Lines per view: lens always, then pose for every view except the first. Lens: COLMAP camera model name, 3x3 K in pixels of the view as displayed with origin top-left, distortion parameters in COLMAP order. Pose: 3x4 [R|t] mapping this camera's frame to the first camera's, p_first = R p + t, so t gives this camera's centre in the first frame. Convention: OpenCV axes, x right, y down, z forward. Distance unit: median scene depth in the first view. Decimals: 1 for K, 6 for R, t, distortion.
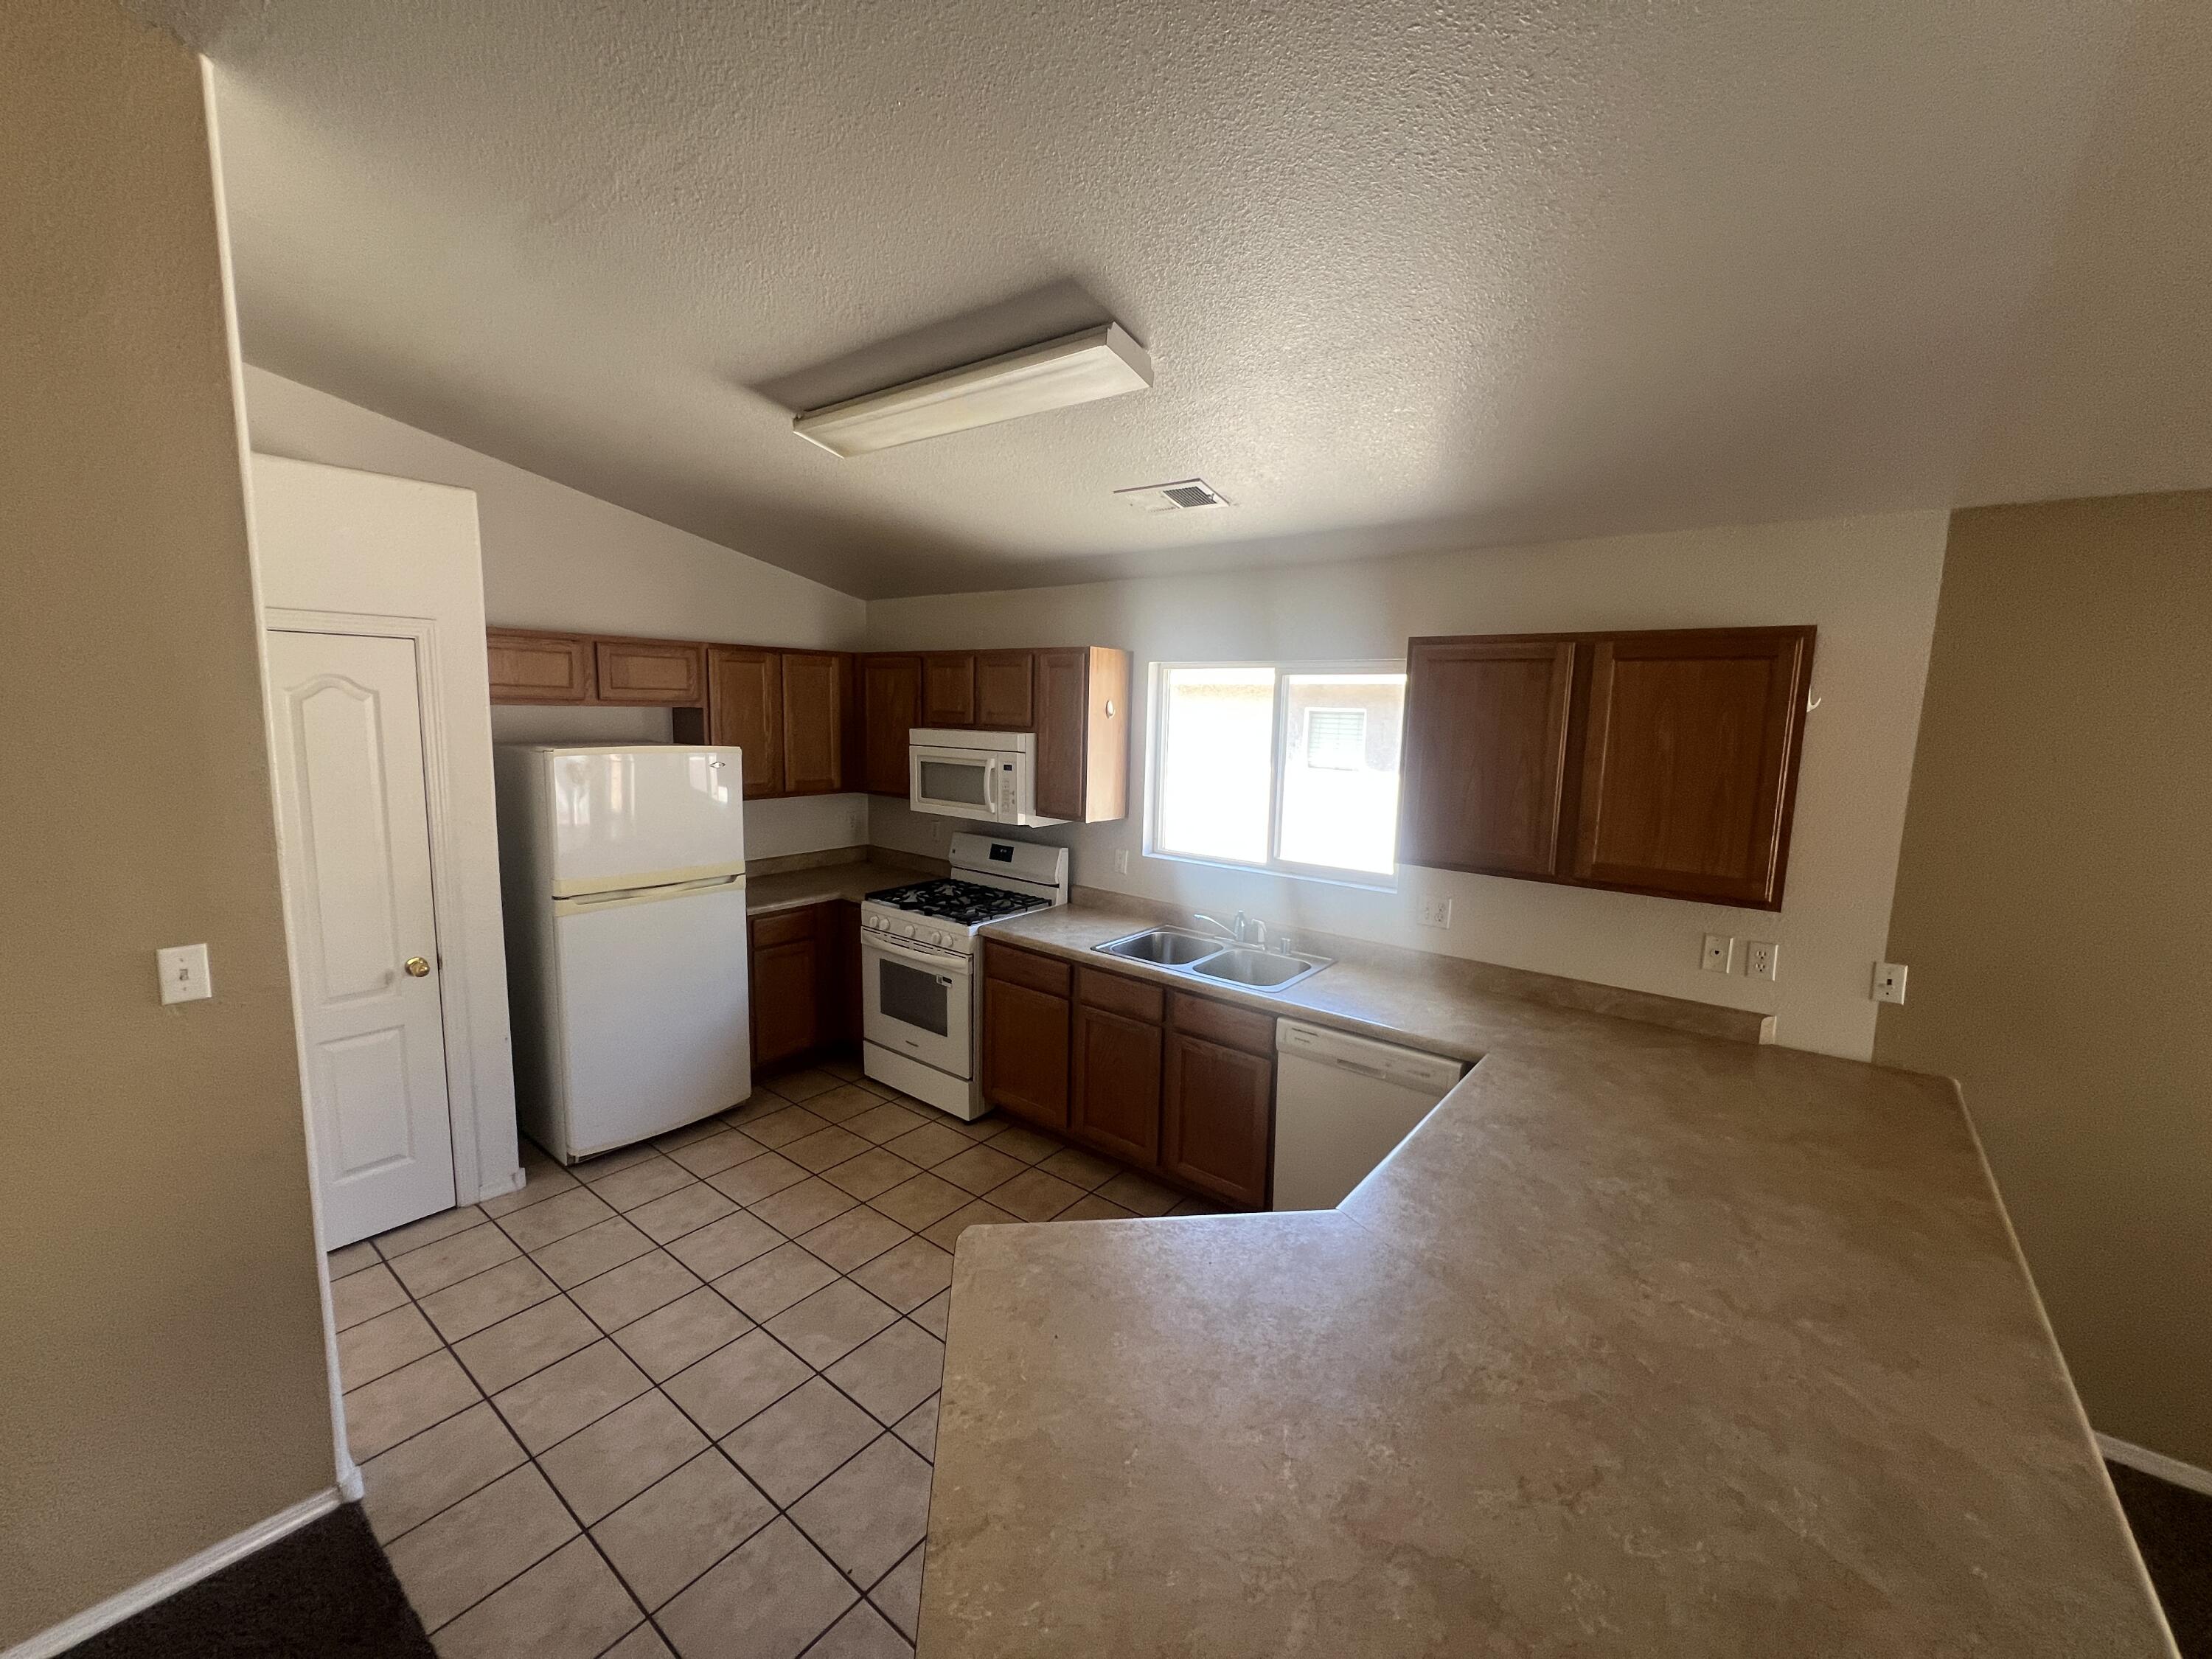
lens RADIAL K [[890.8, 0, 1105.2], [0, 890.8, 821.9], [0, 0, 1]] dist [0.000837, 0.000073]
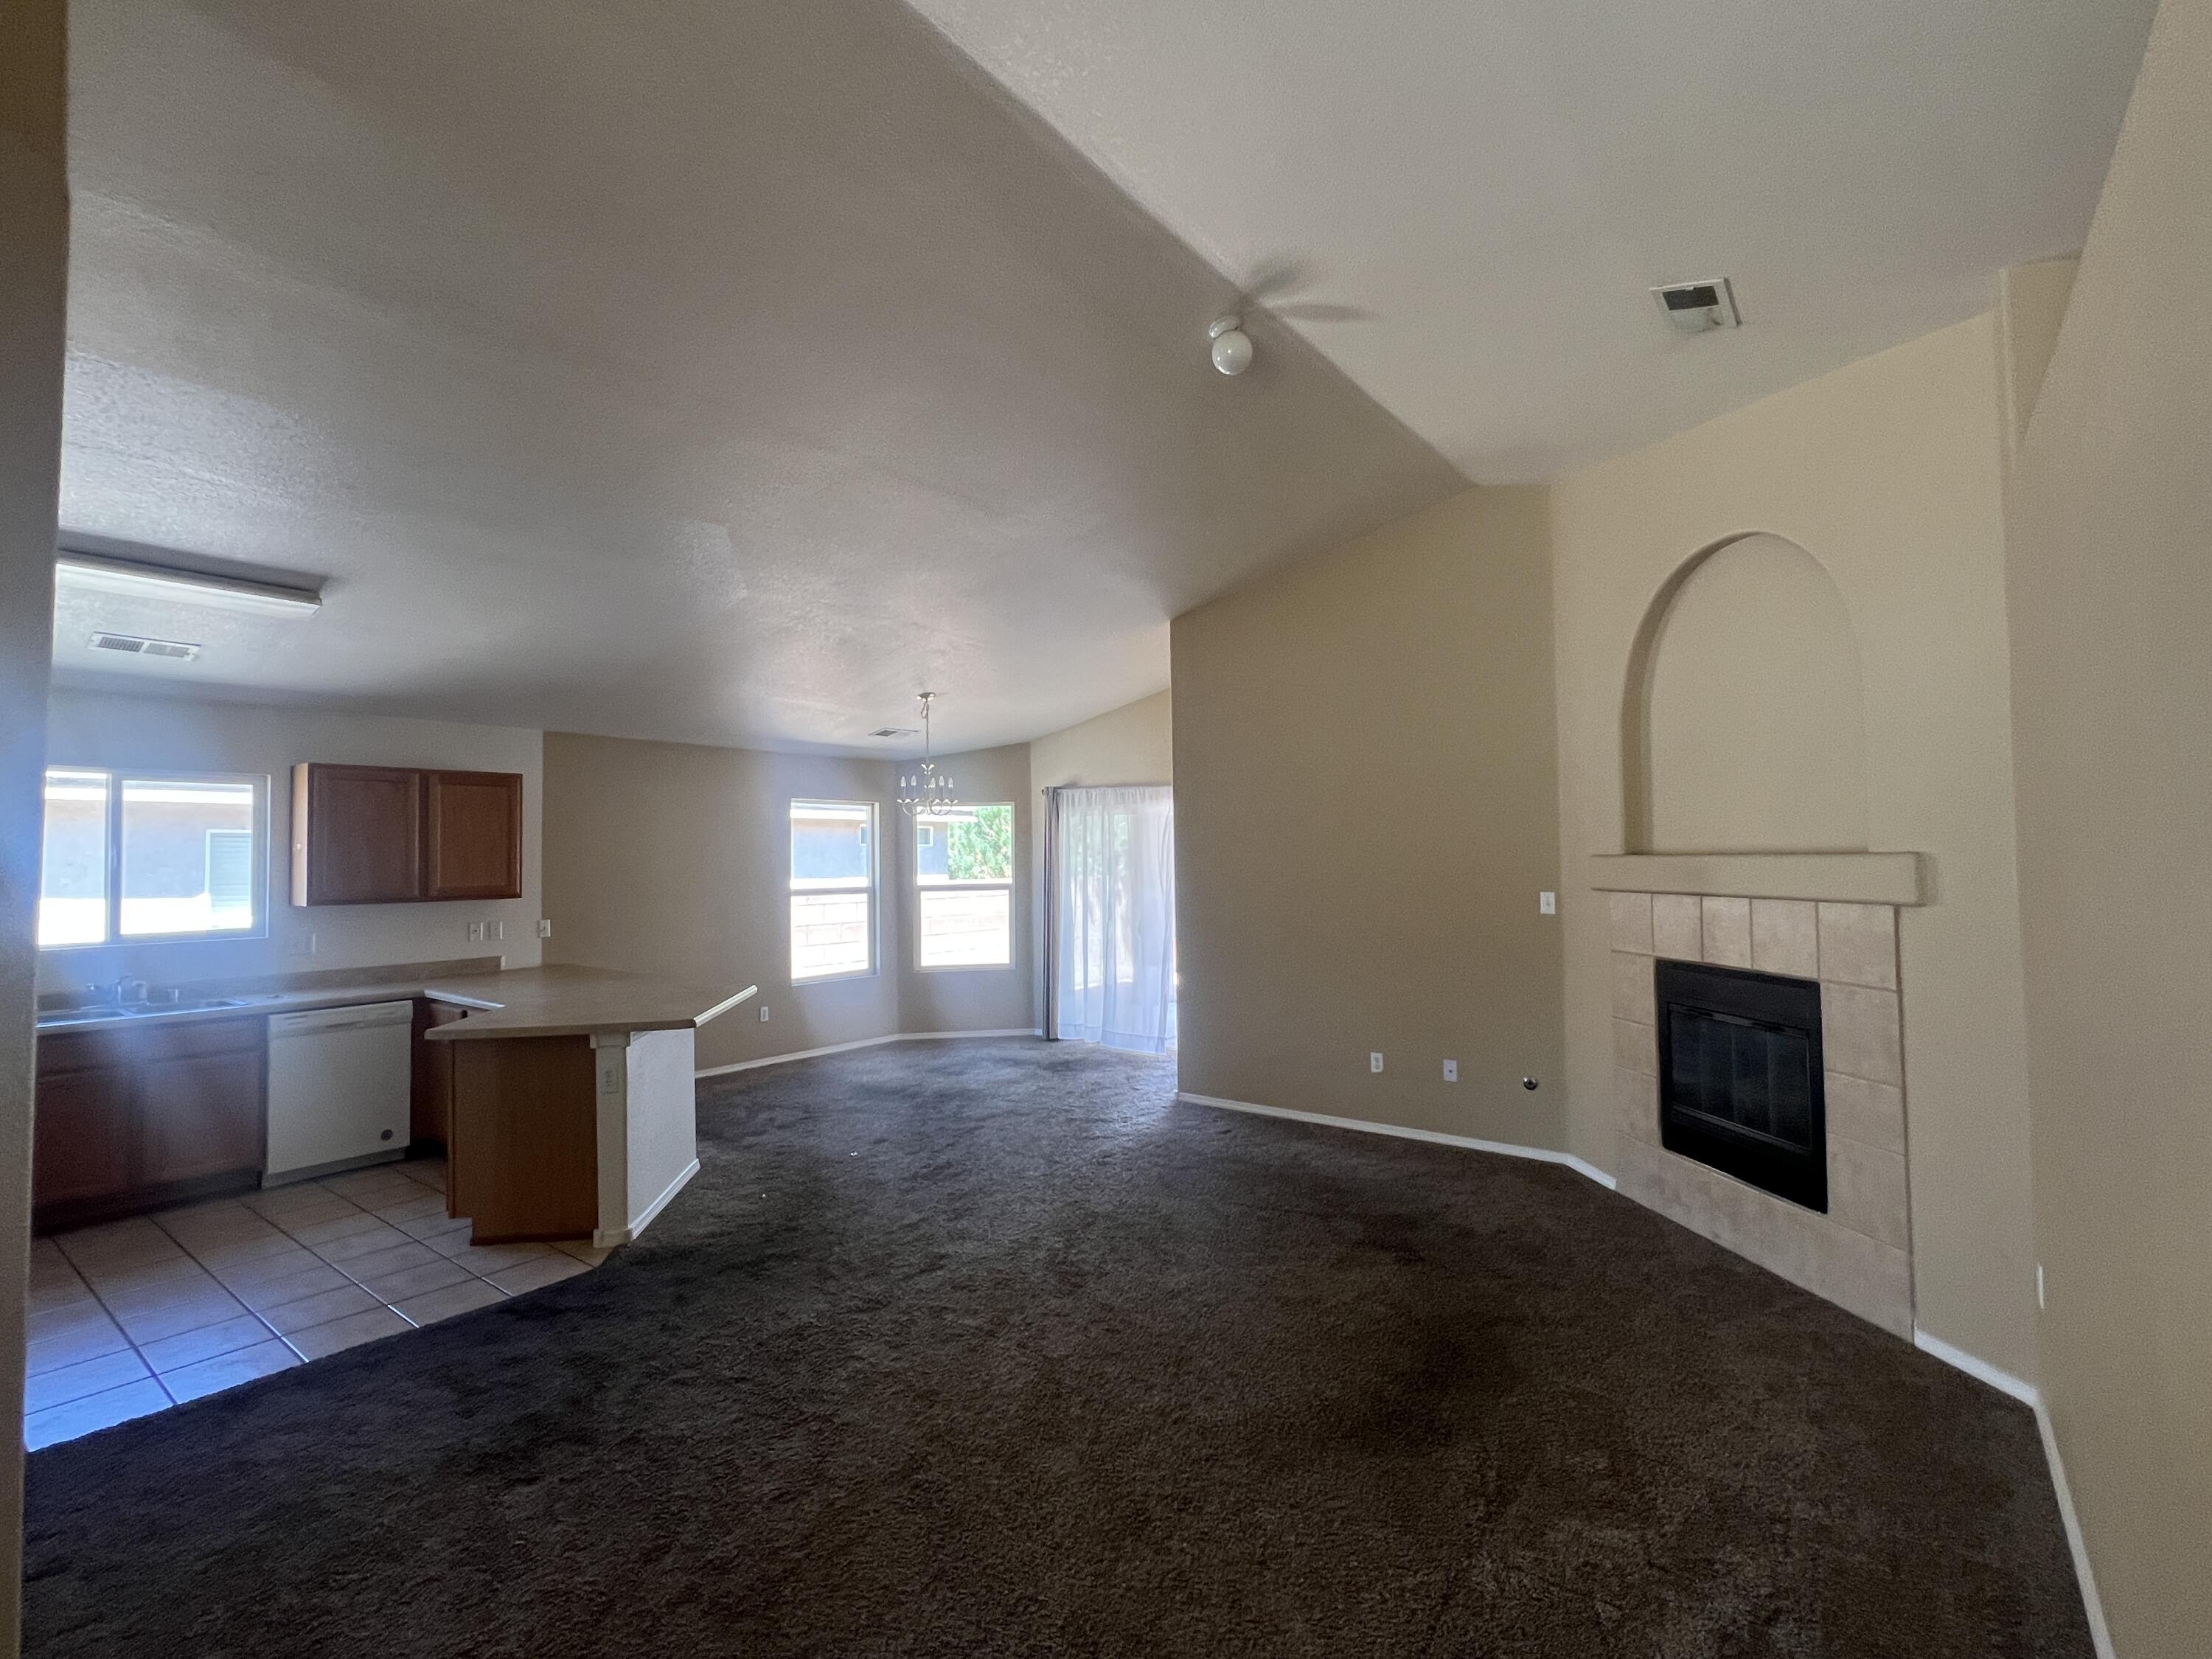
lens RADIAL K [[1024.4, 0, 1109.0], [0, 1024.4, 823.6], [0, 0, 1]] dist [0.006190, -0.000680]
pose [[-0.007146, 0.009742, 0.999927, -1.648344], [0.144510, 0.989466, -0.008608, 0.134830], [-0.989478, 0.144438, -0.008479, -0.422824]]
